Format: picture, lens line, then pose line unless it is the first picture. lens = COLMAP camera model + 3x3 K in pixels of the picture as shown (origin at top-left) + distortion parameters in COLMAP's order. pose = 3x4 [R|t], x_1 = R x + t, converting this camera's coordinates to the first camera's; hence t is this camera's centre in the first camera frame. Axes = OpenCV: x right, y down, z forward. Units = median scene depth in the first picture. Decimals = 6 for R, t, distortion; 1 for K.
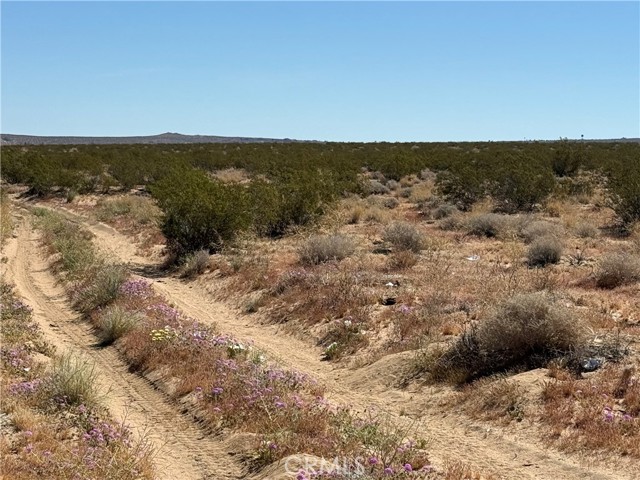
lens RADIAL K [[1566.1, 0, 320.0], [0, 1566.1, 240.0], [0, 0, 1]] dist [-0.016891, 0.255240]
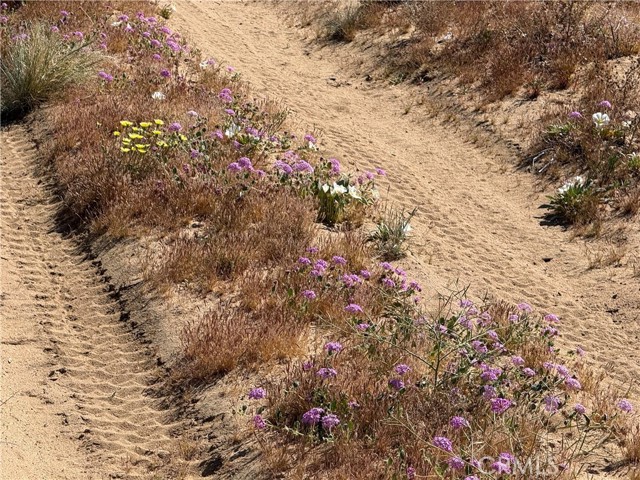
lens RADIAL K [[2241.2, 0, 320.0], [0, 2241.2, 240.0], [0, 0, 1]] dist [0.188493, 1.349808]
pose [[0.997623, 0.068437, -0.008058, -0.044290], [-0.065925, 0.981906, 0.177522, -0.014005], [0.020061, -0.176569, 0.984084, 0.383716]]
